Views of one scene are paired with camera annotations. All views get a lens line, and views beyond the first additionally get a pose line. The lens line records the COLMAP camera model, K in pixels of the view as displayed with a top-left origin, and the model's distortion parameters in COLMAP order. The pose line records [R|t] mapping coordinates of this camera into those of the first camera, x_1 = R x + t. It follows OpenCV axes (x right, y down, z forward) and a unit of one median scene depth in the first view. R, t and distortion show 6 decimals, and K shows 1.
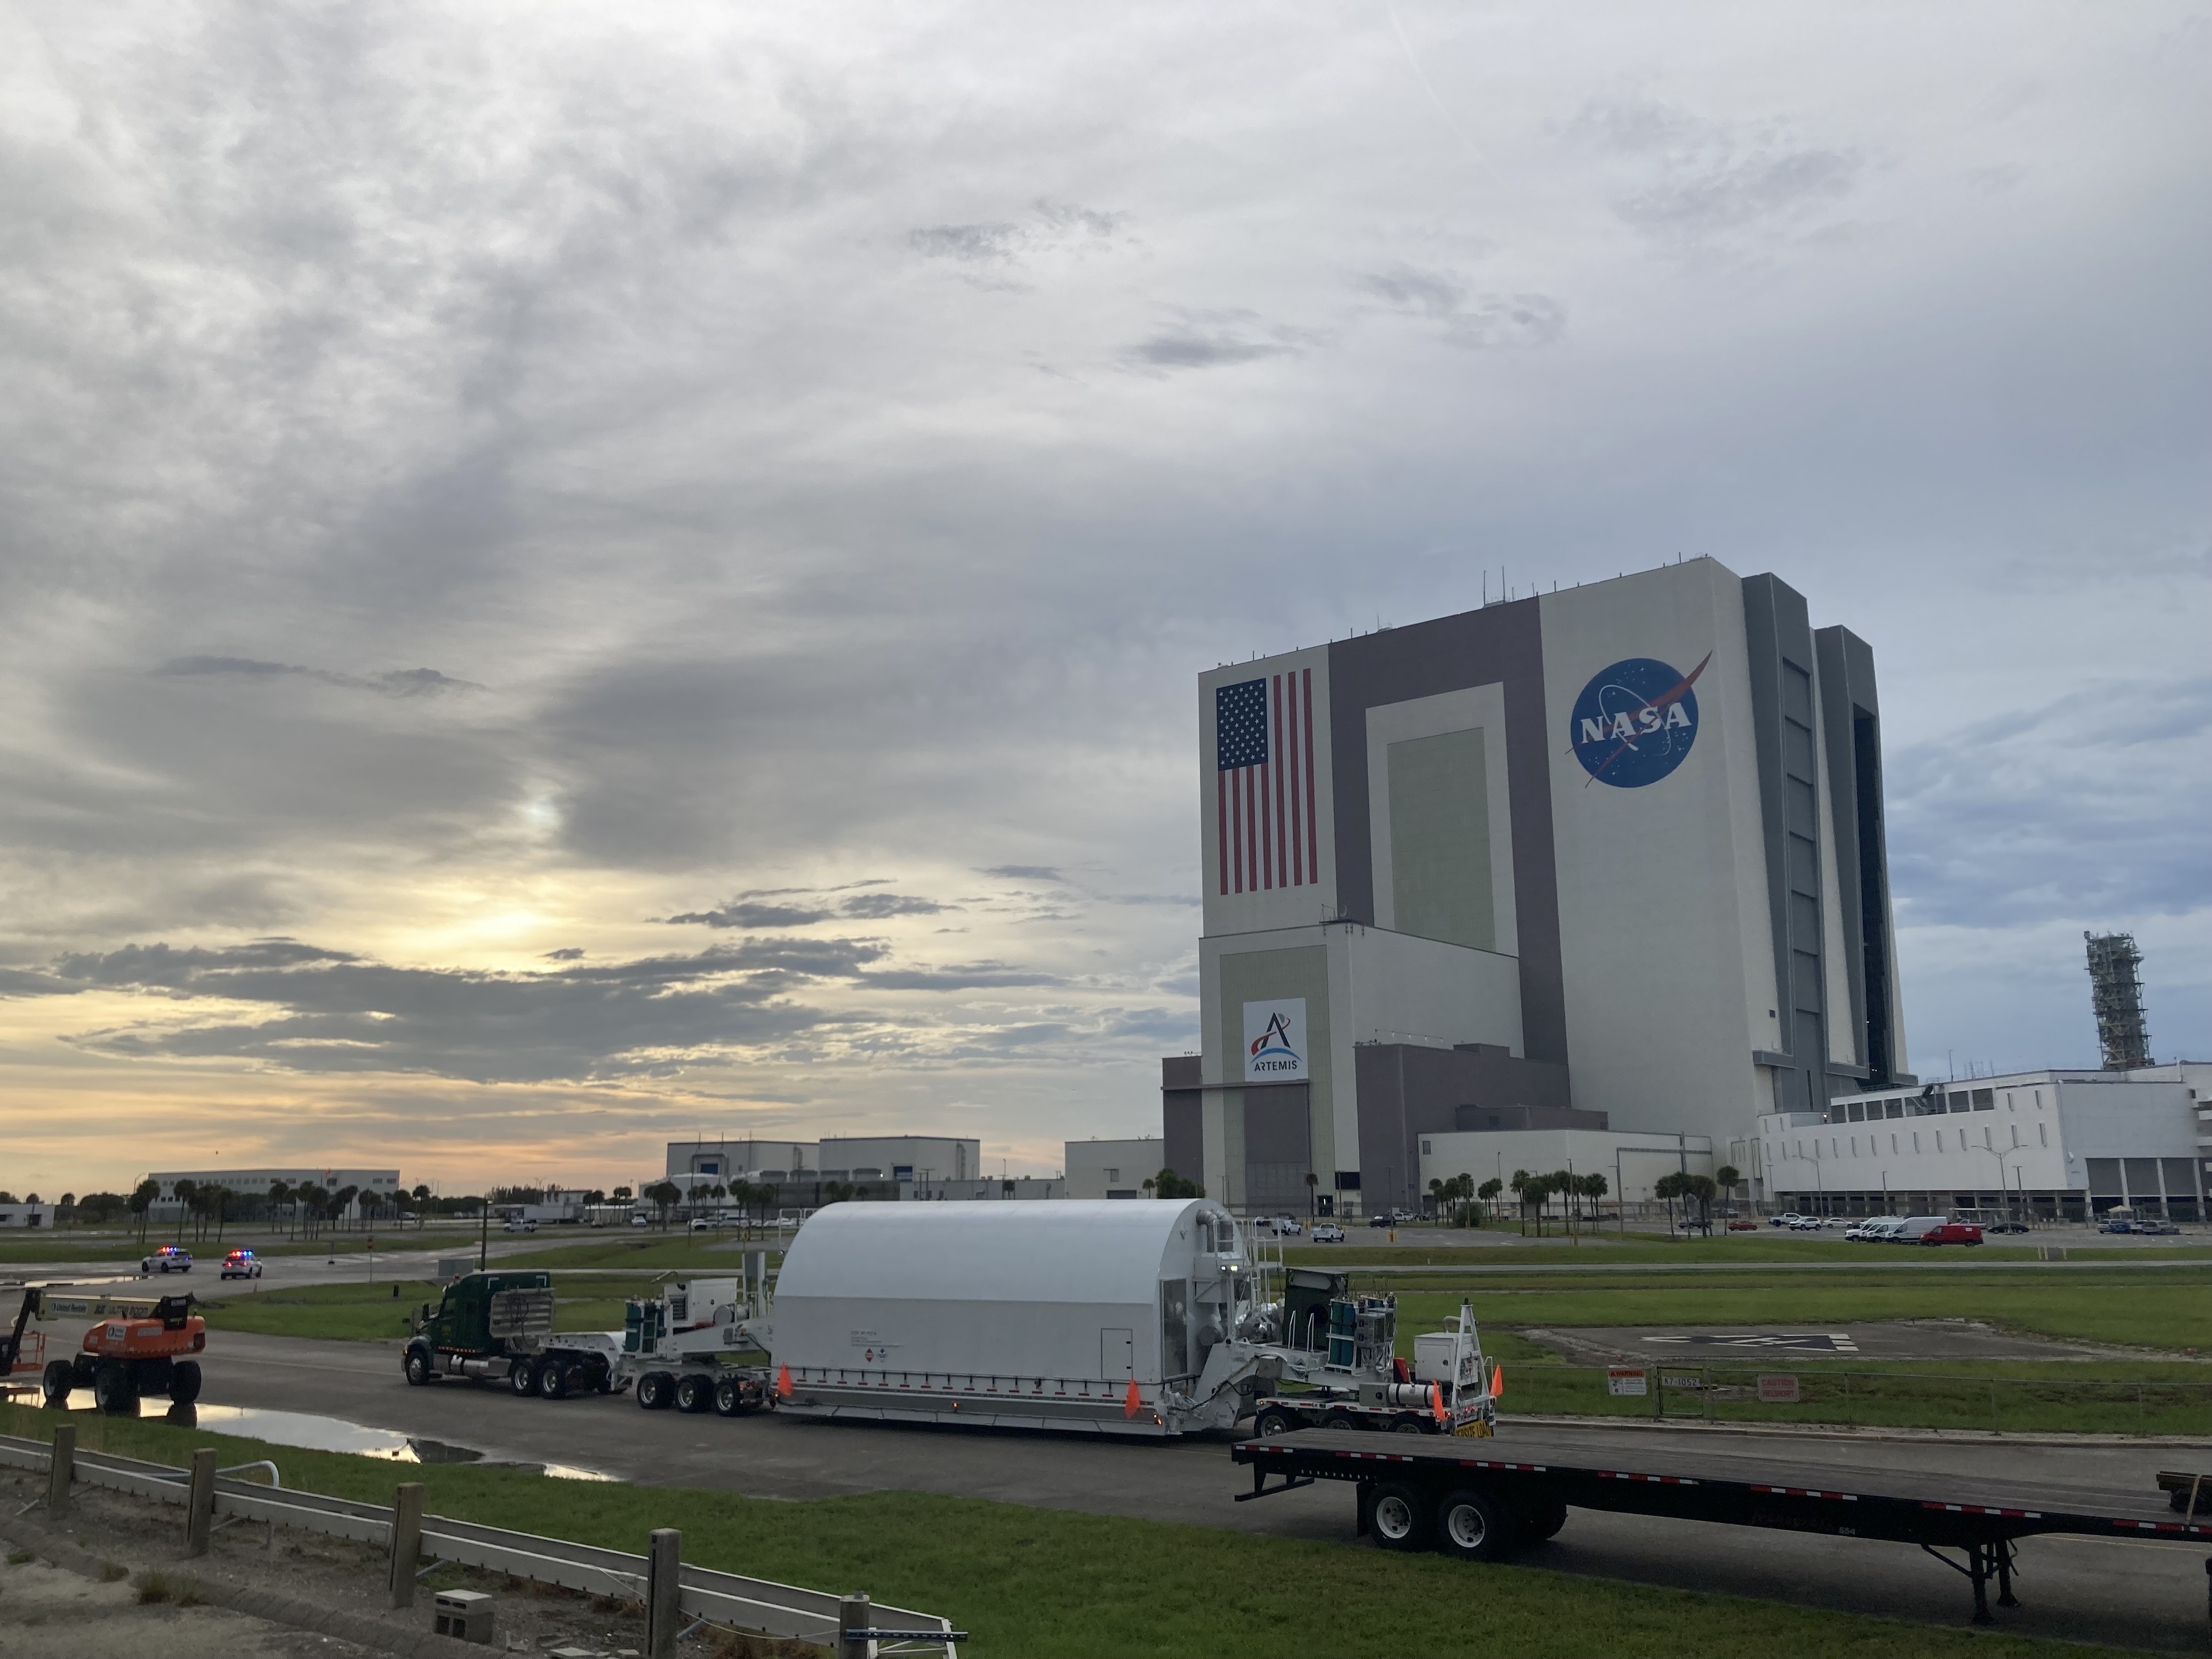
lens RADIAL K [[1812.9, 0, 1081.8], [0, 1812.9, 790.7], [0, 0, 1]] dist [0.038312, -0.029791]
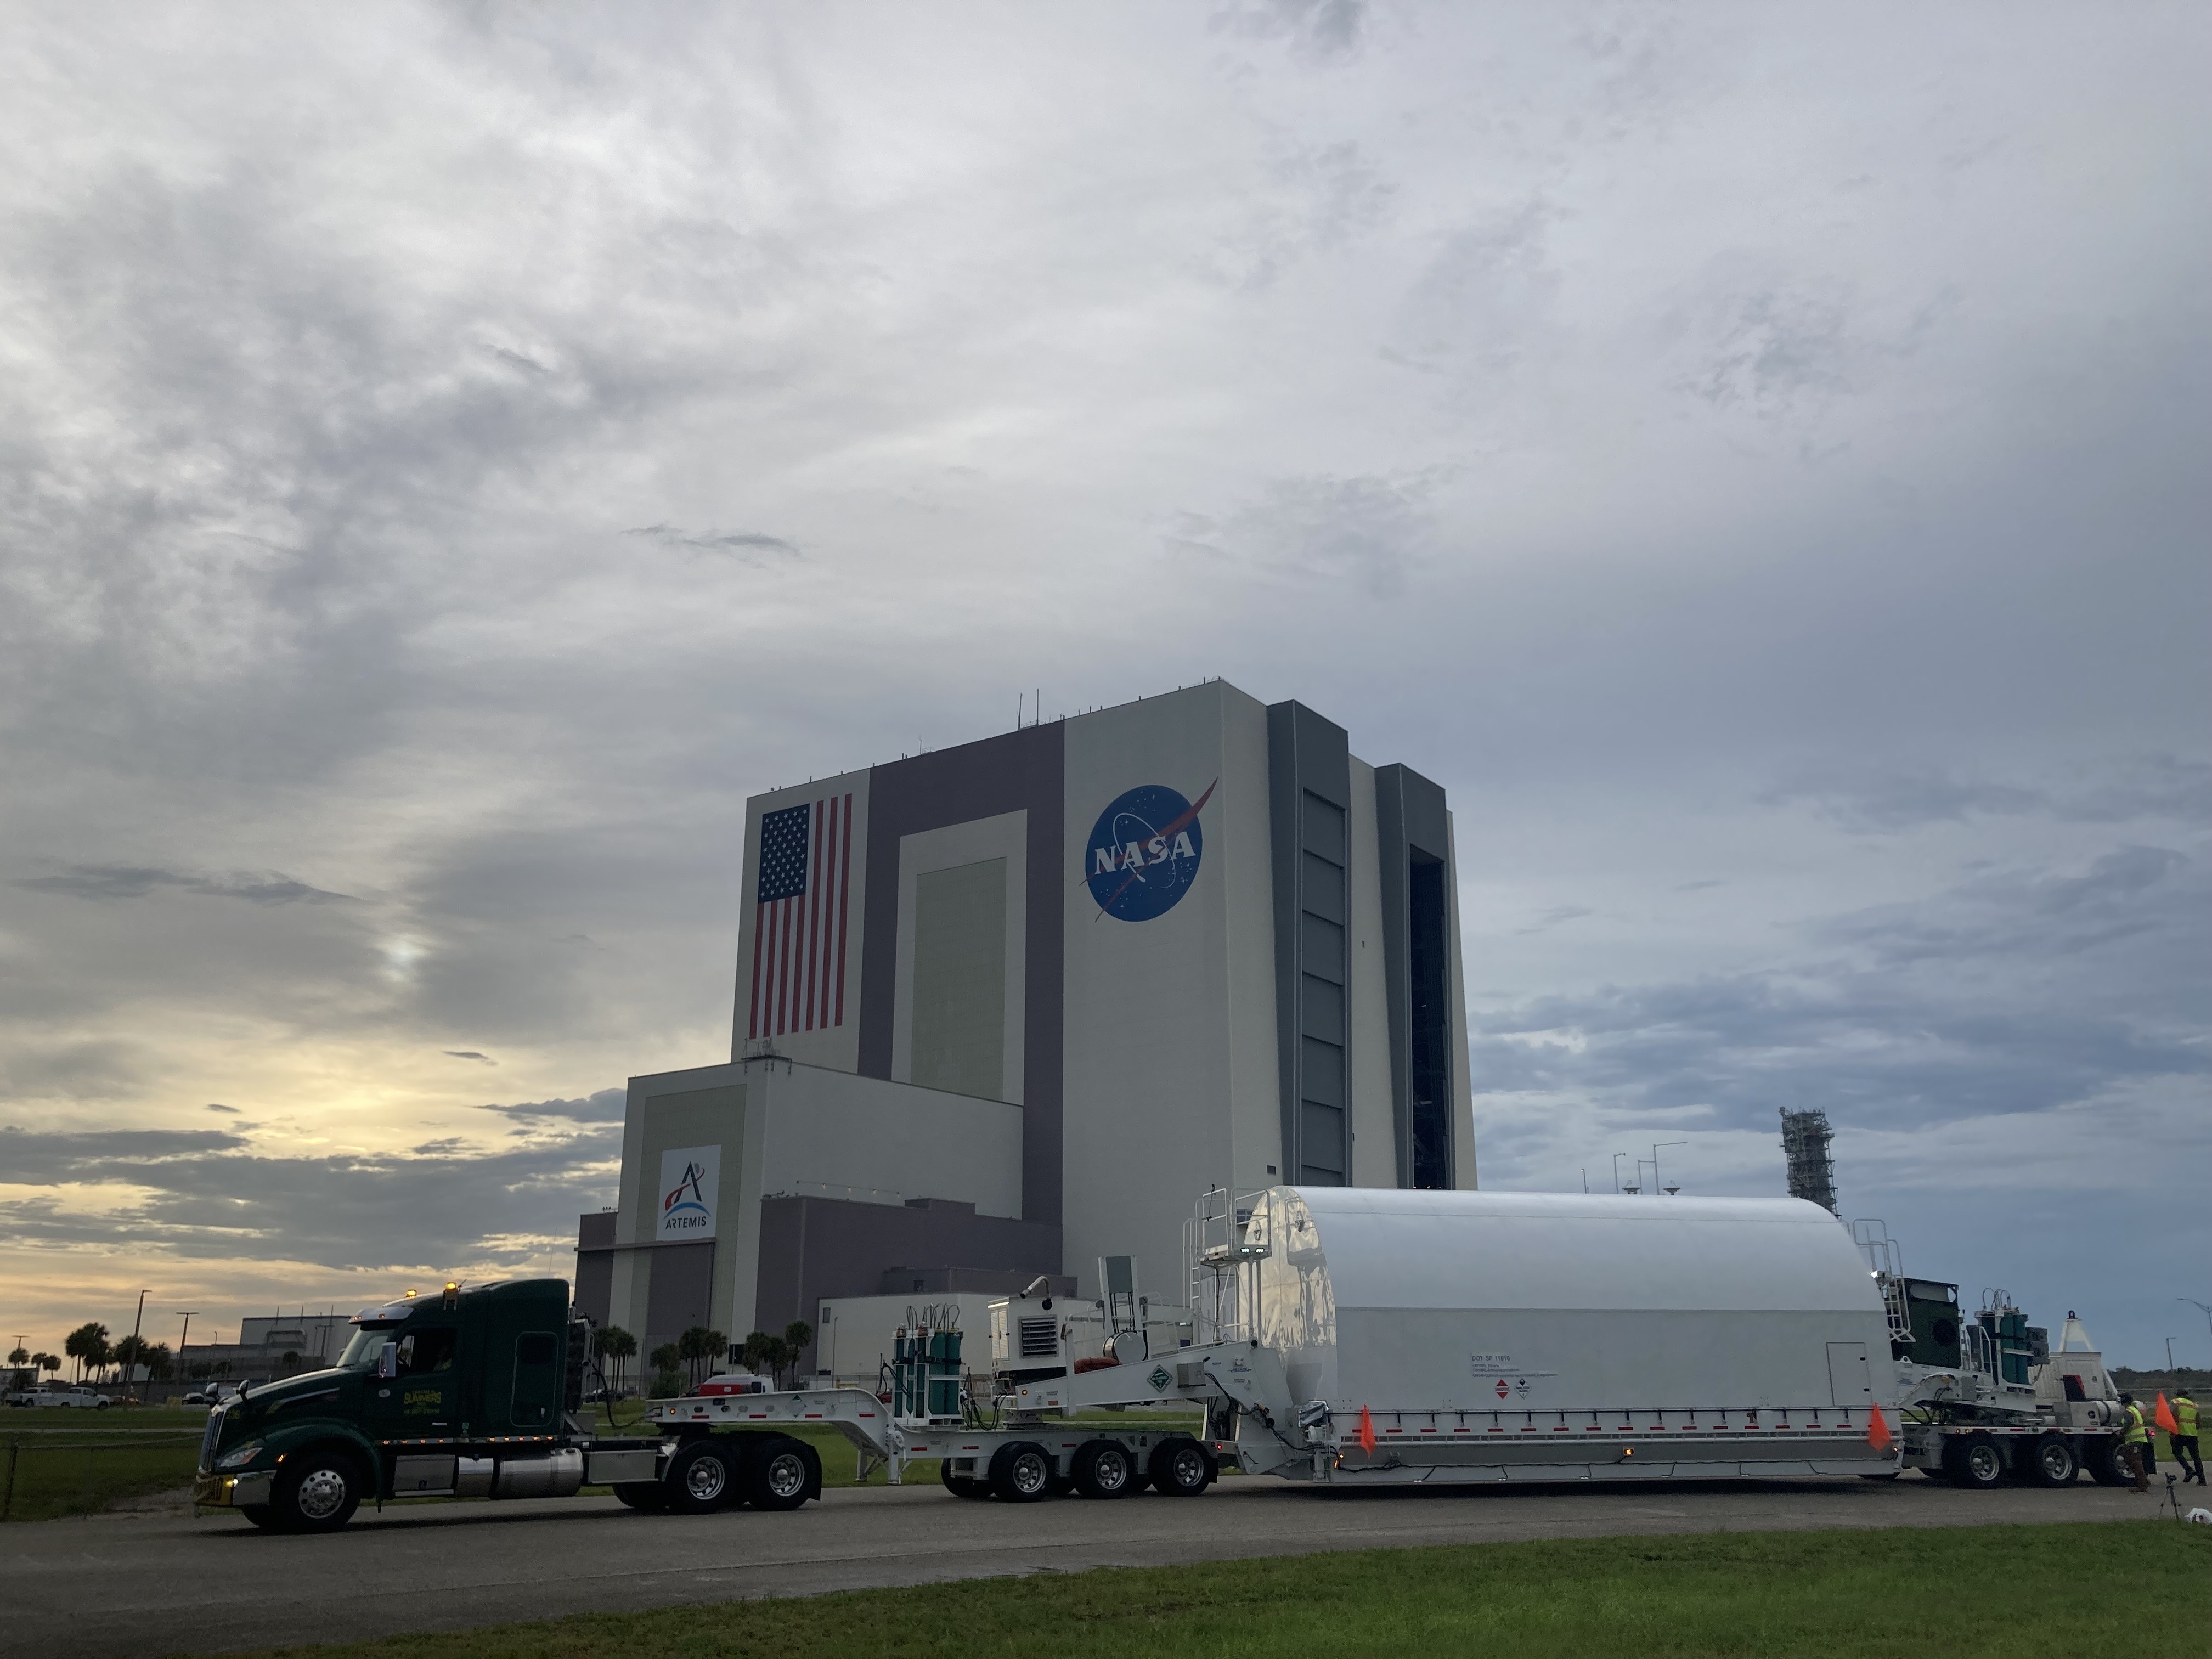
lens RADIAL K [[1812.9, 0, 1123.0], [0, 1812.9, 792.4], [0, 0, 1]] dist [0.038312, -0.029791]
pose [[0.996337, 0.028516, 0.080621, 0.211099], [-0.020481, 0.994897, -0.098793, 0.023184], [-0.083027, 0.096780, 0.991837, 0.073281]]
